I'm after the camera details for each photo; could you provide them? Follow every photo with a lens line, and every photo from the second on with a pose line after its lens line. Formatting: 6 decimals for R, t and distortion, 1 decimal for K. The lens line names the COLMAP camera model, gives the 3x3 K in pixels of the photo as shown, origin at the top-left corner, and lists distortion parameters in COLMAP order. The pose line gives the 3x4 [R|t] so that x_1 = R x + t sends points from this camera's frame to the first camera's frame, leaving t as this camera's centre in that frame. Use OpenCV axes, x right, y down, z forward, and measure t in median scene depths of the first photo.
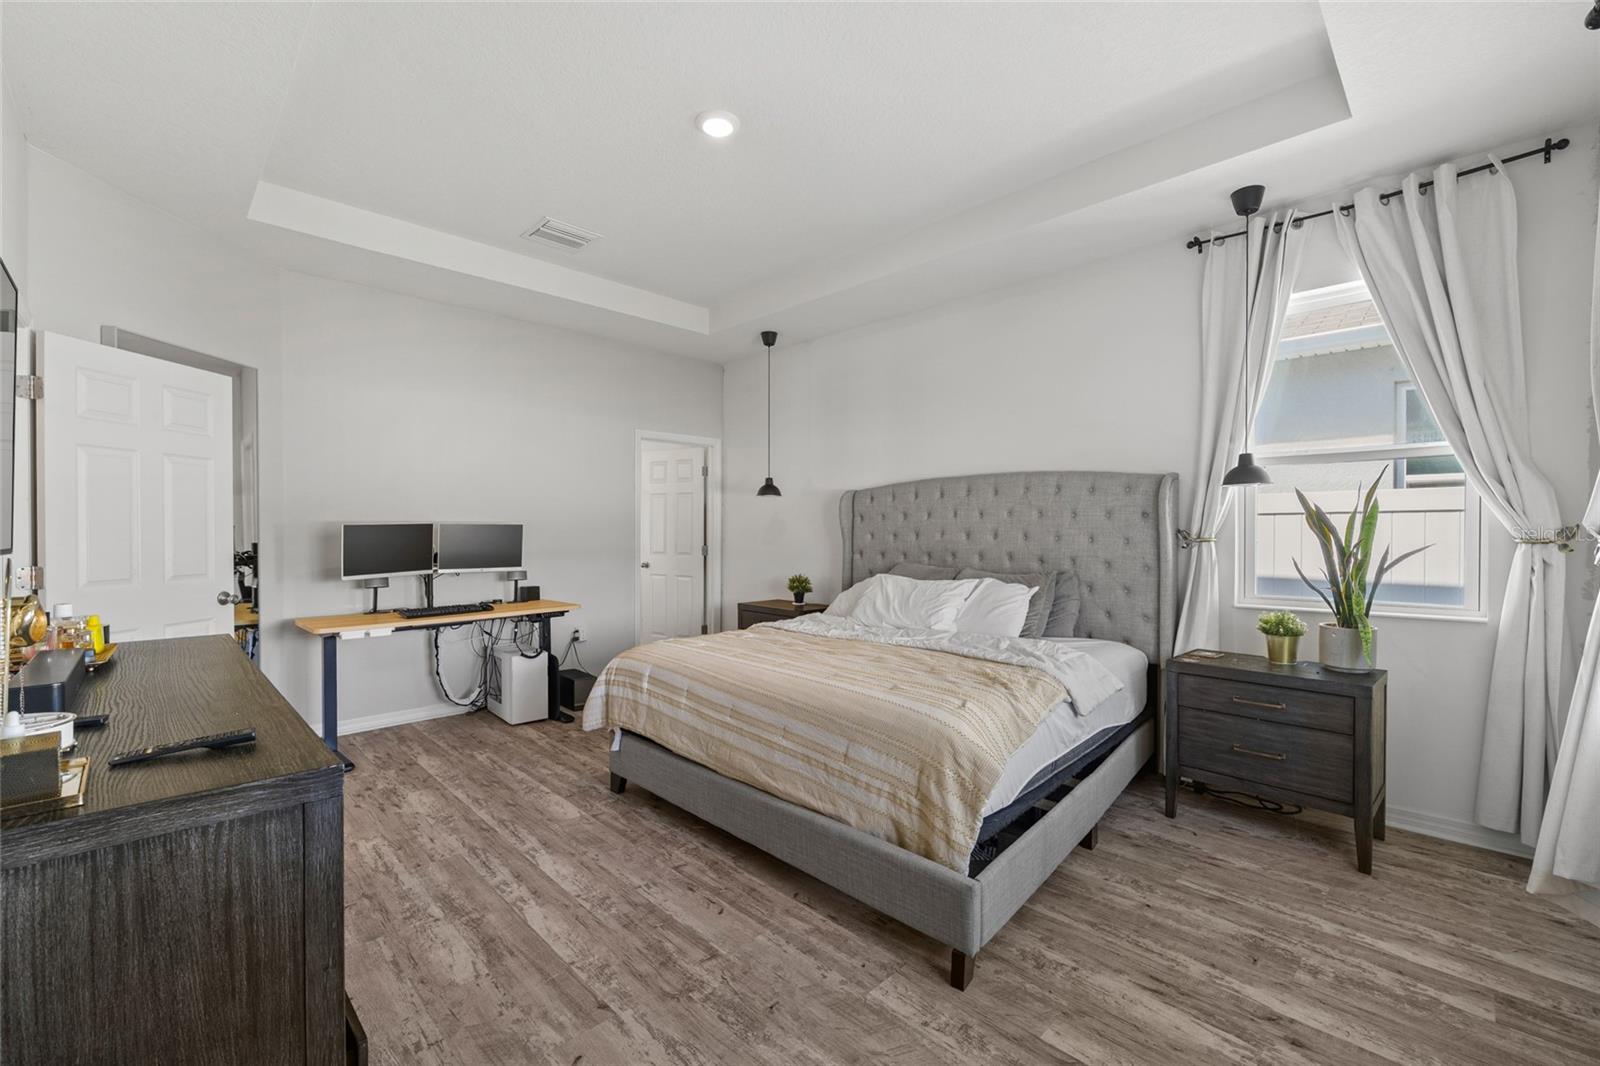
lens RADIAL K [[673.0, 0, 798.0], [0, 673.0, 531.5], [0, 0, 1]] dist [-0.009337, 0.000081]
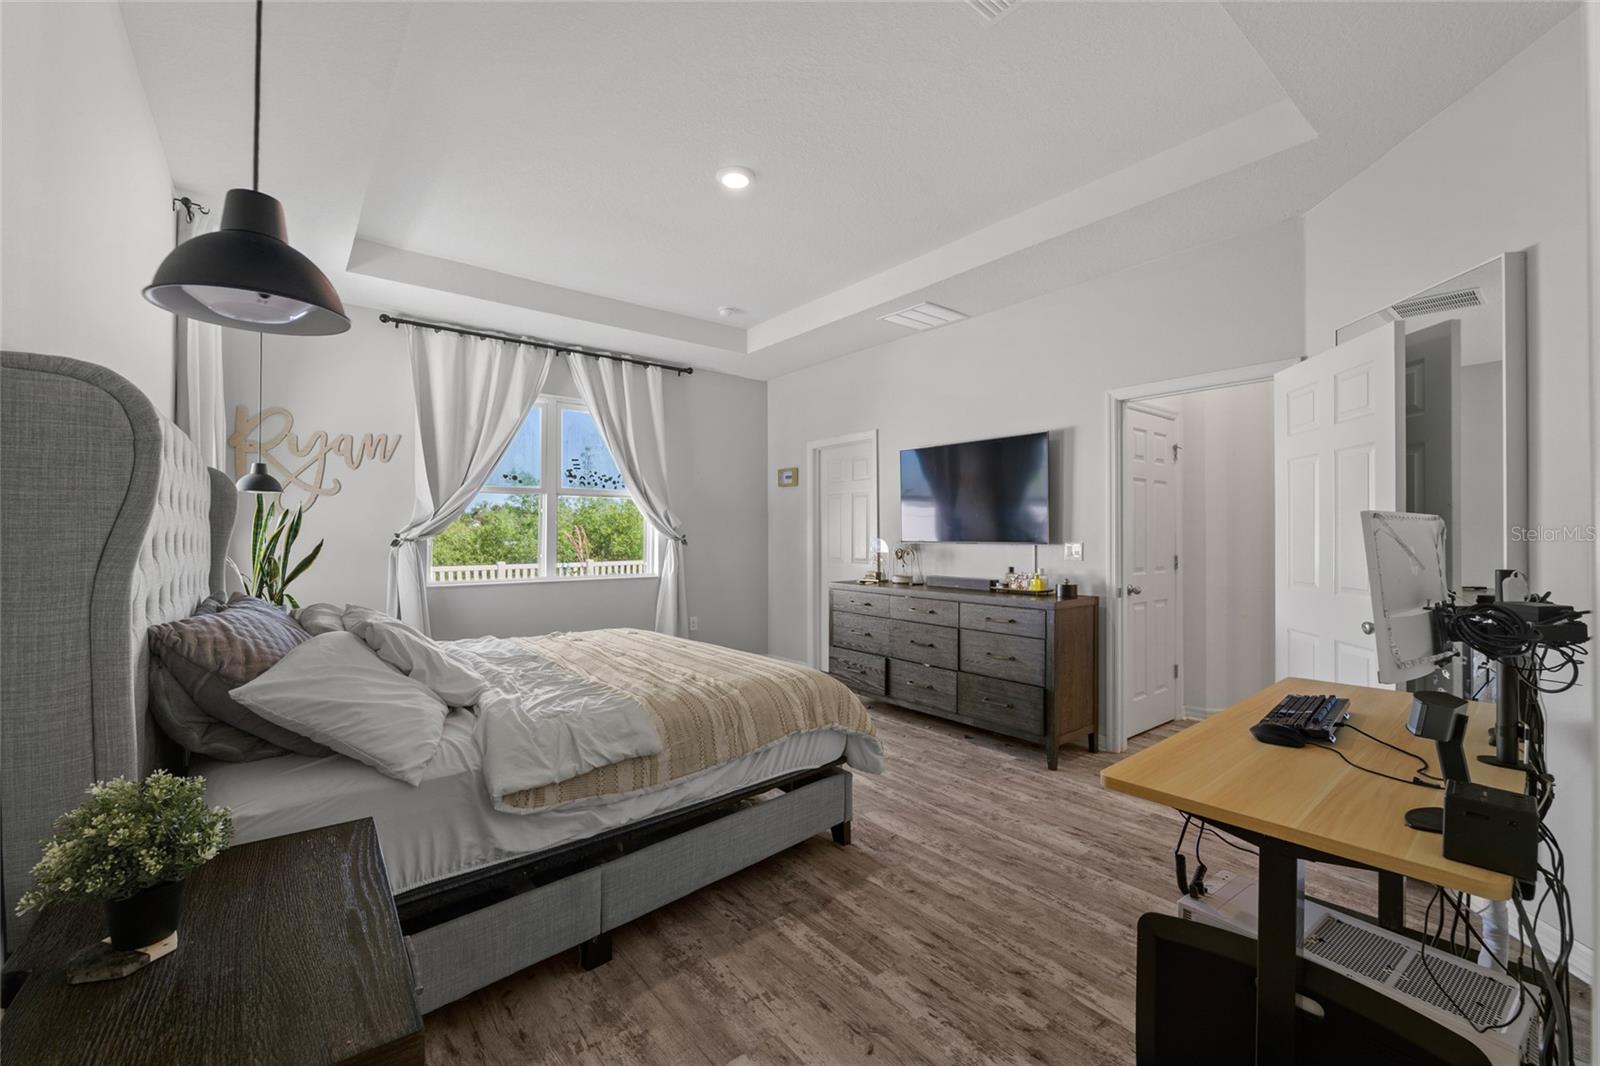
lens RADIAL K [[653.7, 0, 800.0], [0, 653.7, 533.0], [0, 0, 1]] dist [-0.010900, 0.000156]
pose [[-0.995112, -0.000082, 0.098752, -0.338296], [-0.000038, 1.000000, 0.000446, -0.004824], [-0.098752, 0.000440, -0.995112, 2.078943]]
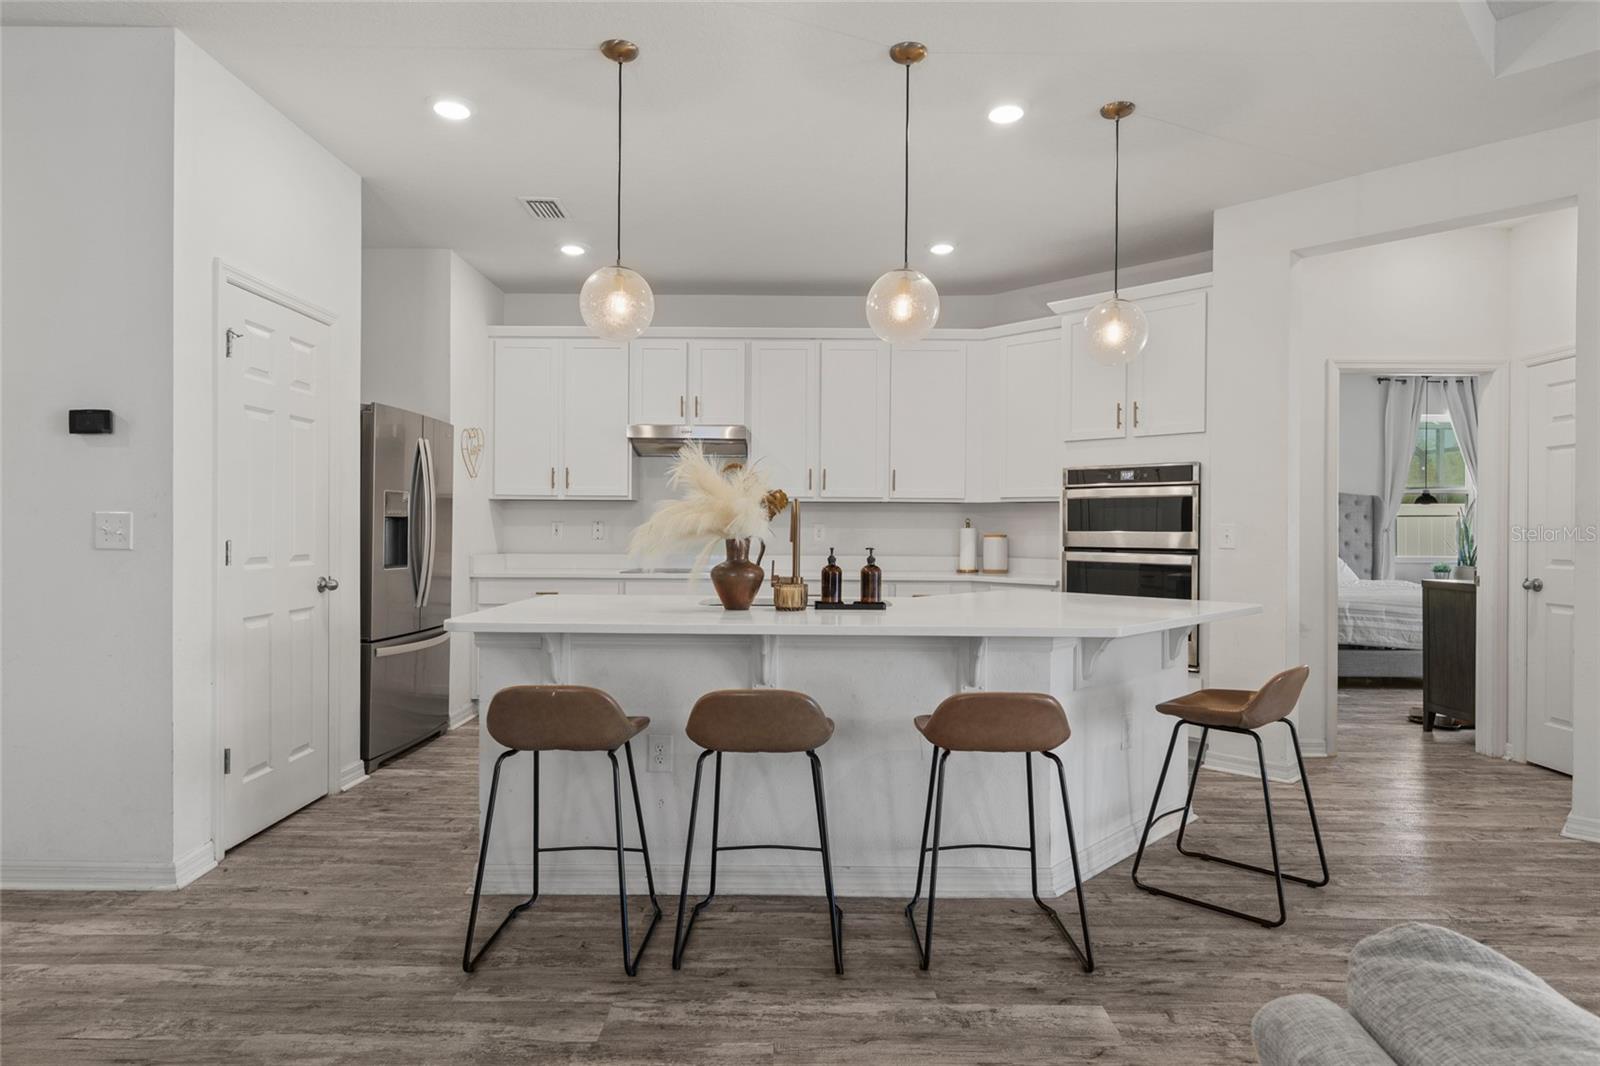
lens RADIAL K [[901.6, 0, 798.8], [0, 901.6, 531.1], [0, 0, 1]] dist [0.001751, 0.000615]
pose [[0.703403, 0.002513, 0.710787, -2.965970], [-0.001712, 0.999997, -0.001841, 0.027606], [-0.710789, 0.000078, 0.703405, 0.412870]]
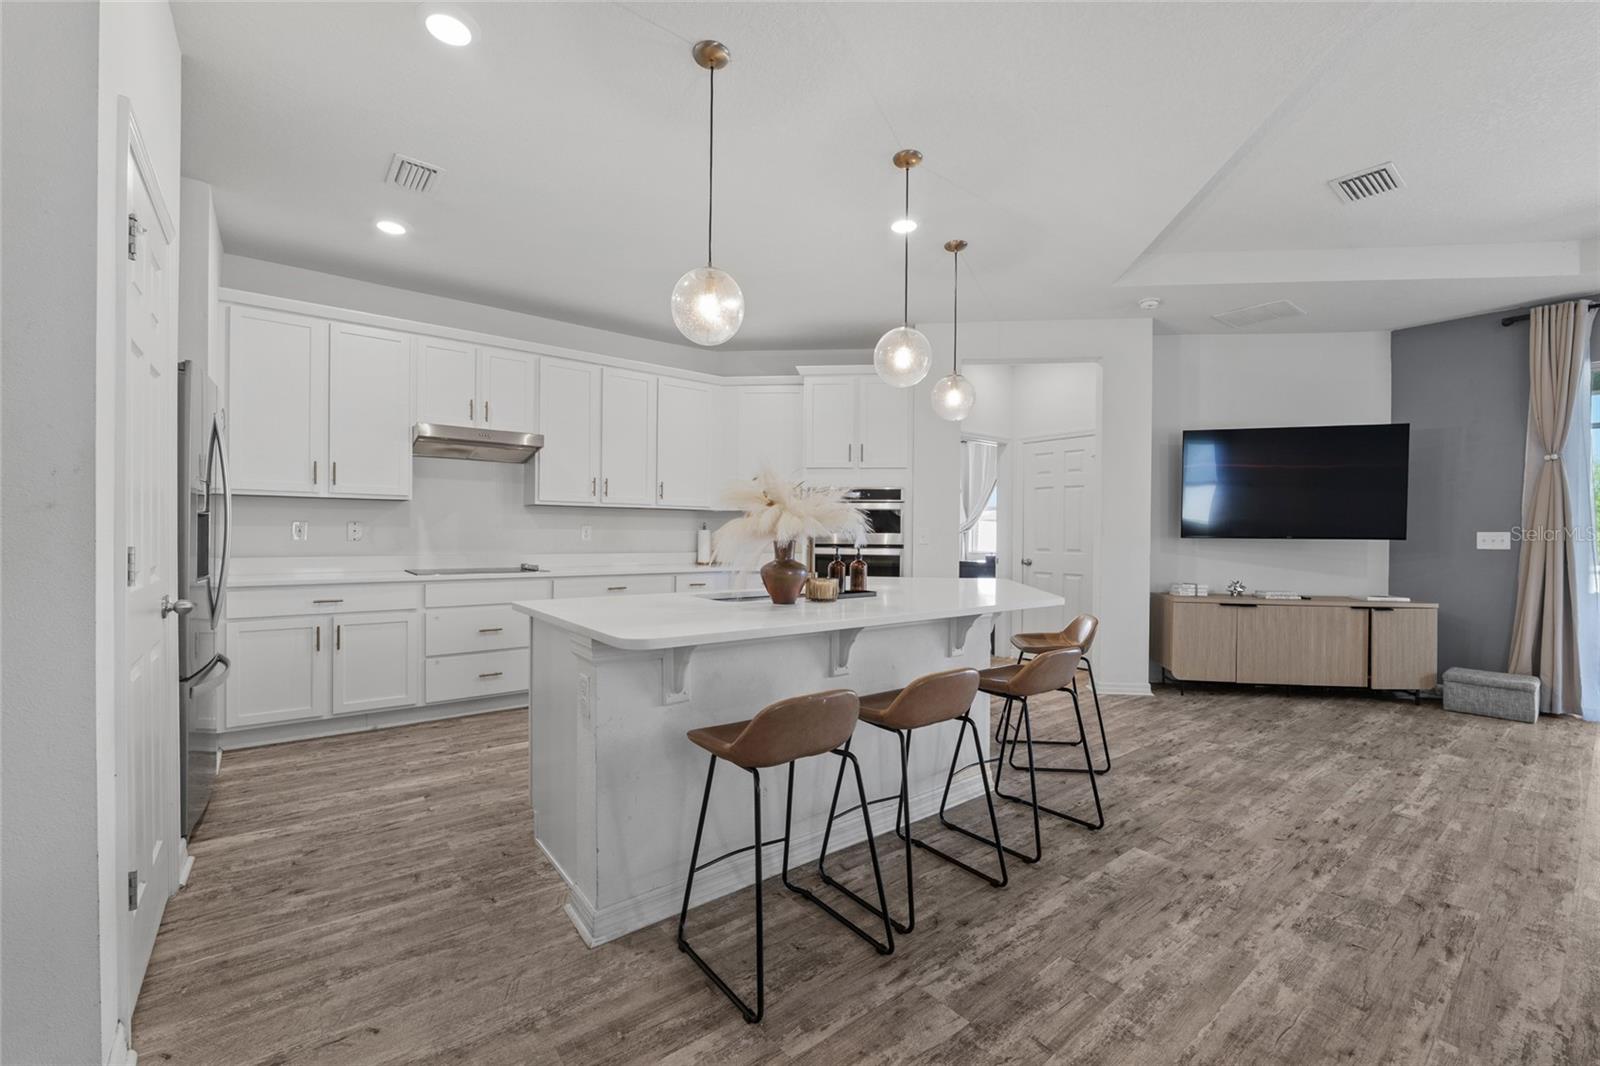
lens RADIAL K [[655.8, 0, 801.0], [0, 655.8, 536.0], [0, 0, 1]] dist [-0.012254, 0.000367]
pose [[0.109127, -0.003537, 0.994021, -3.121420], [-0.002339, 0.999990, 0.003815, 0.026128], [-0.994025, -0.002741, 0.109118, 1.119290]]
